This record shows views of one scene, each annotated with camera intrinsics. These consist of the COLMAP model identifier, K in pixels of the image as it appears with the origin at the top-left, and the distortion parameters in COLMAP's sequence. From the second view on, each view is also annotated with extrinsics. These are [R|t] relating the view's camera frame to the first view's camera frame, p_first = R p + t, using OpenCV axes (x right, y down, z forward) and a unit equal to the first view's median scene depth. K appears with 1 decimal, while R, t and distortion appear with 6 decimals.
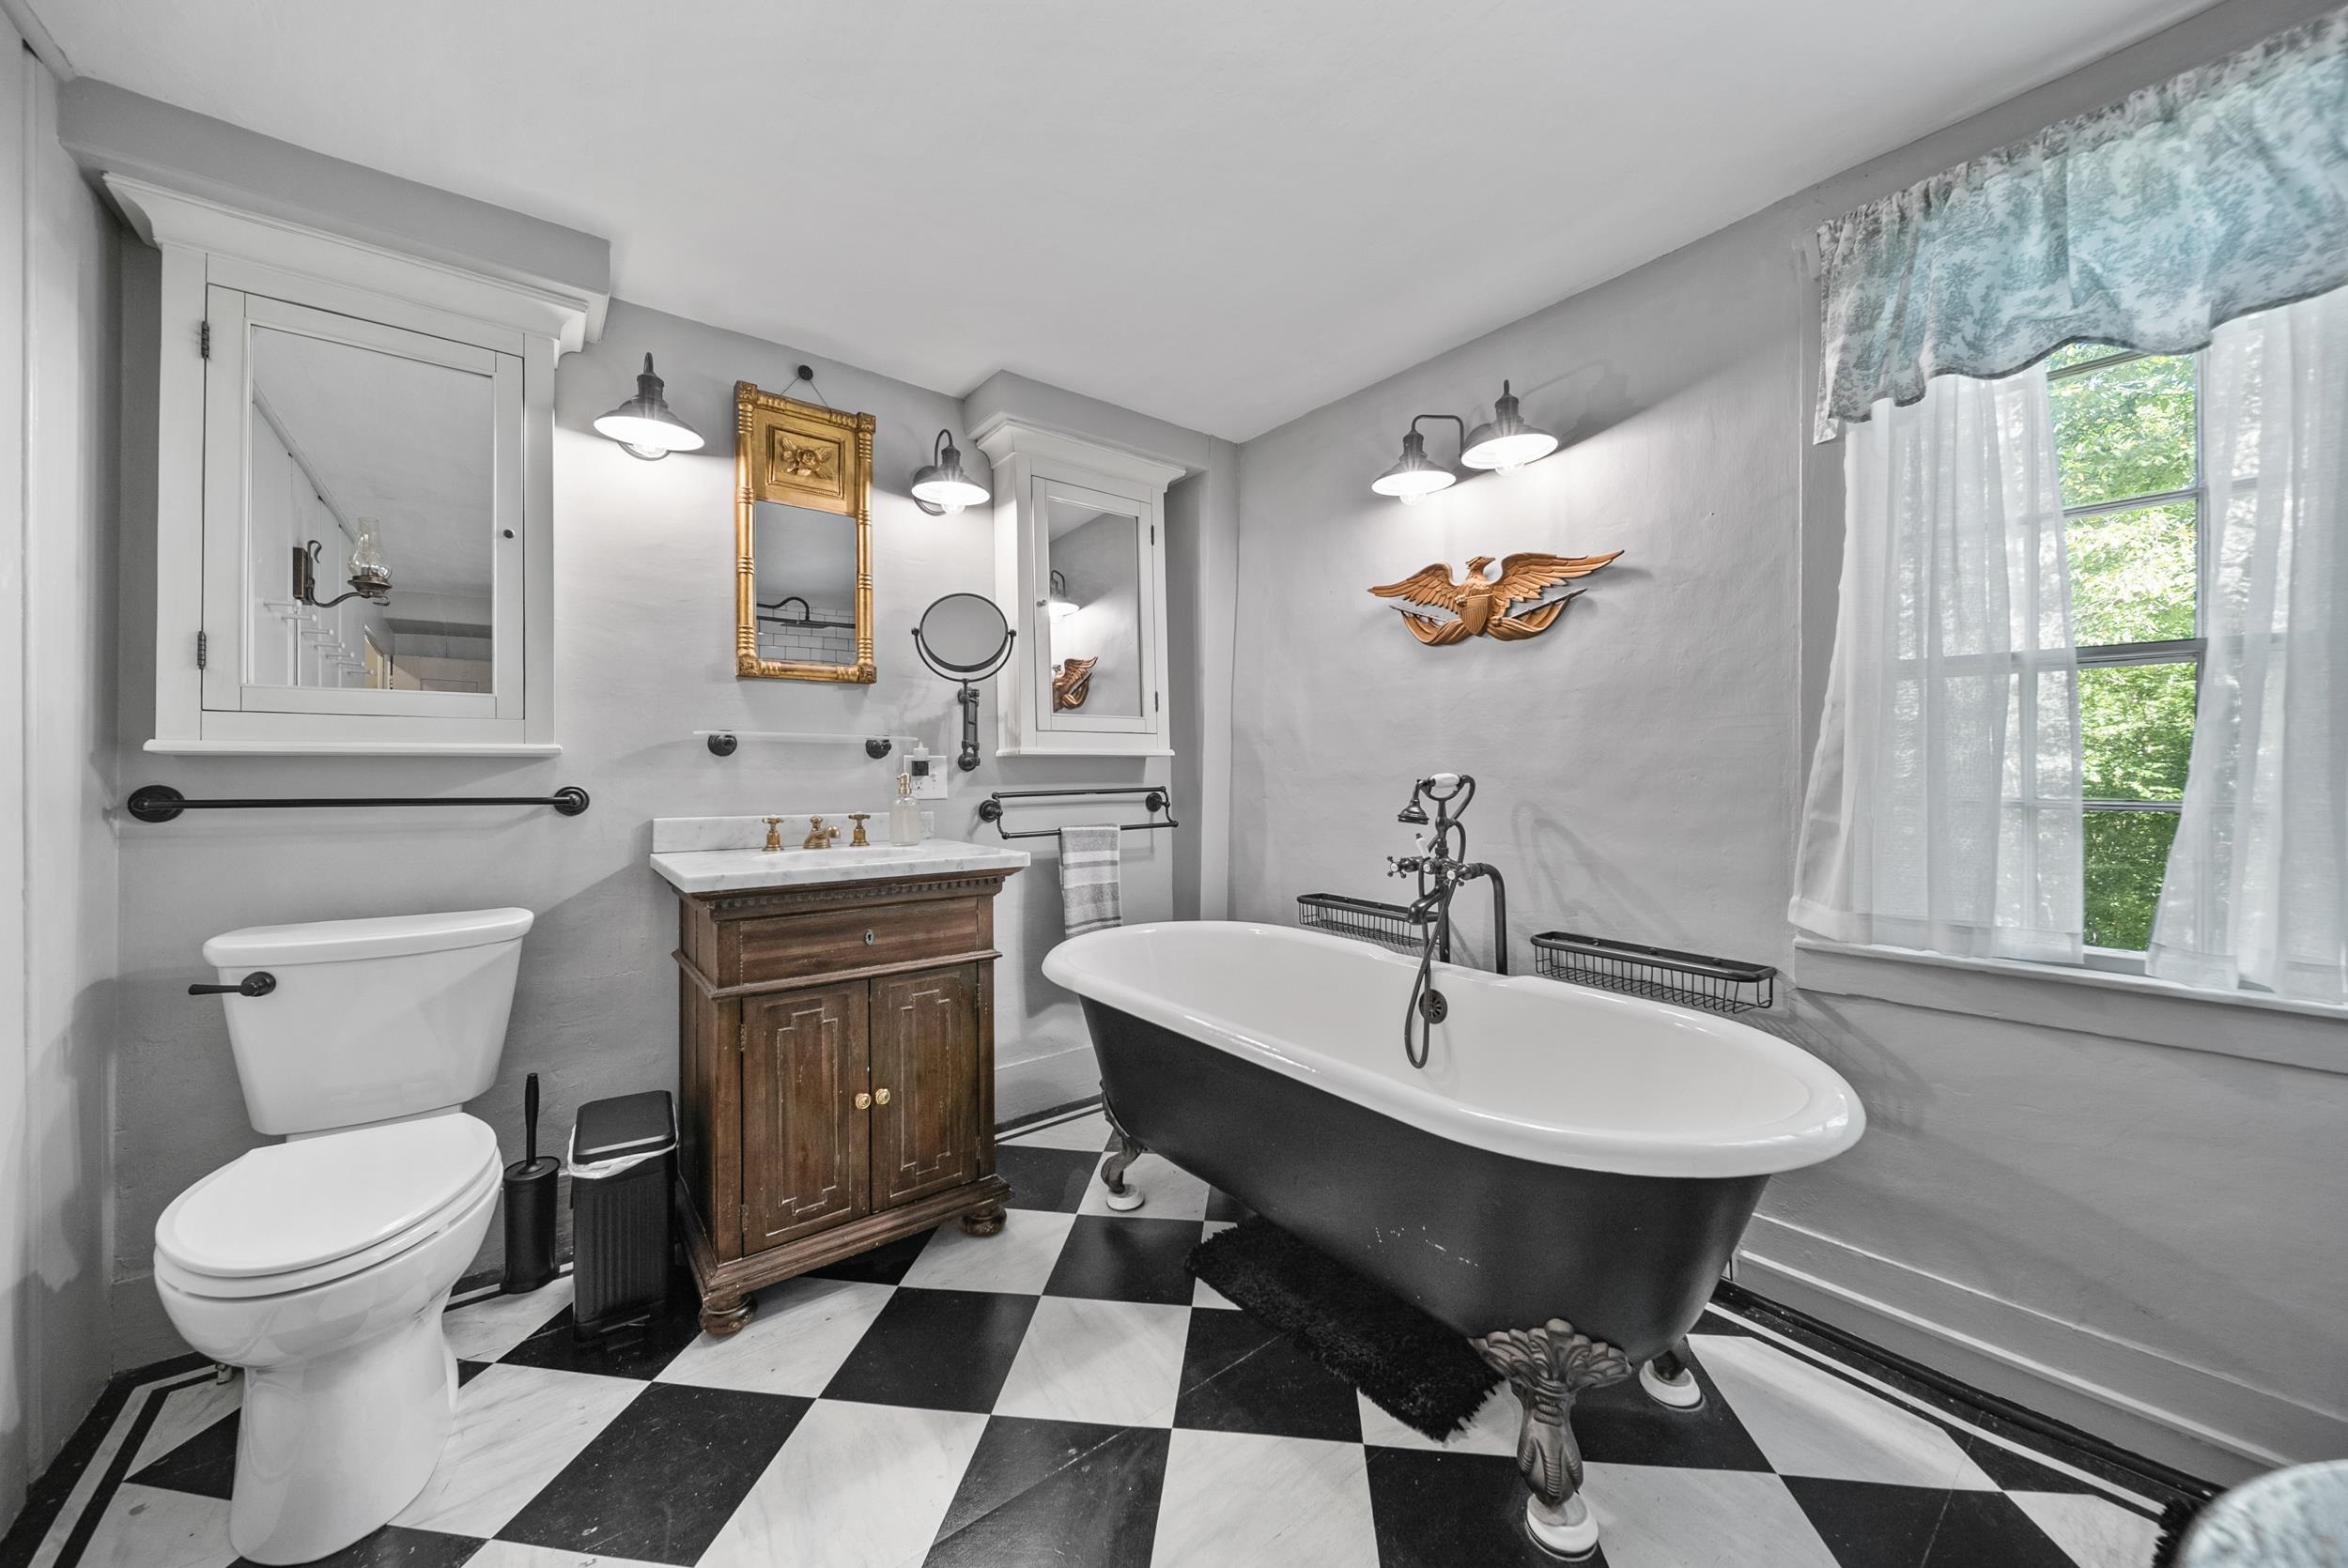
lens RADIAL K [[829.2, 0, 1173.8], [0, 829.2, 785.8], [0, 0, 1]] dist [-0.001253, -0.000996]
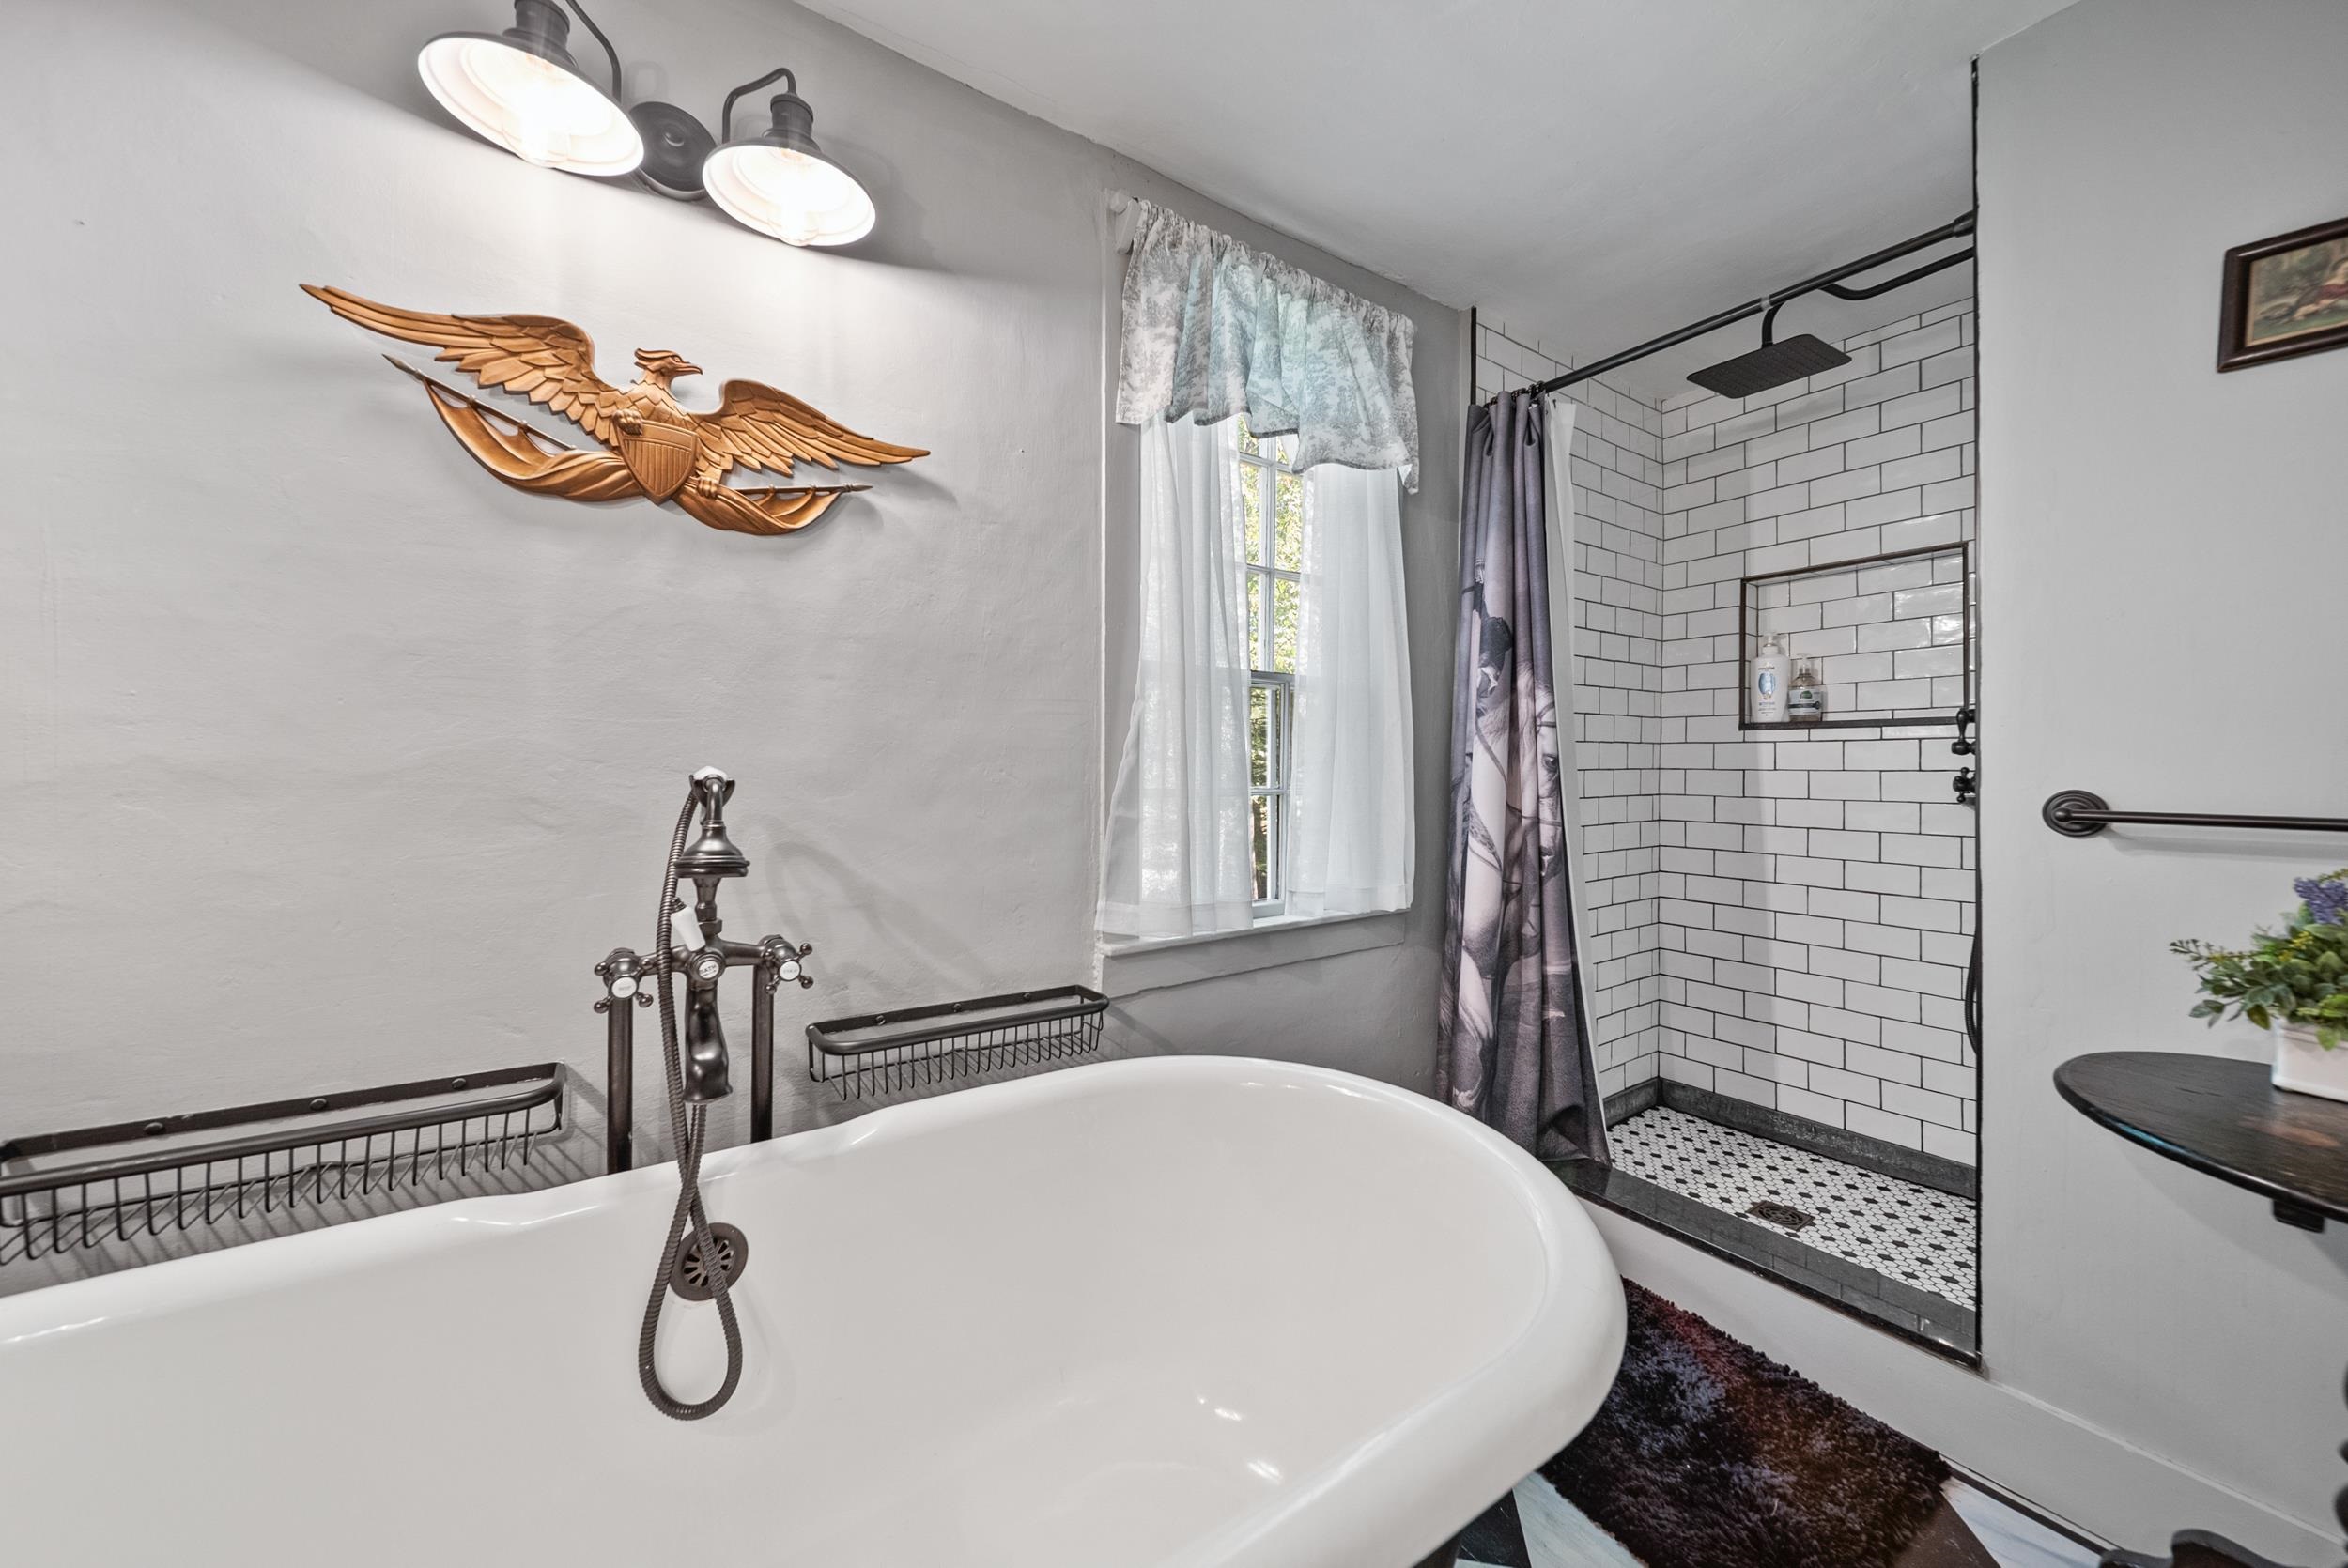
lens RADIAL K [[829.2, 0, 1173.8], [0, 829.2, 785.8], [0, 0, 1]] dist [-0.001253, -0.000996]
pose [[0.077875, -0.003261, 0.996958, -0.137036], [0.024954, 0.999688, 0.001321, 0.004763], [-0.996651, 0.024775, 0.077932, 0.697138]]
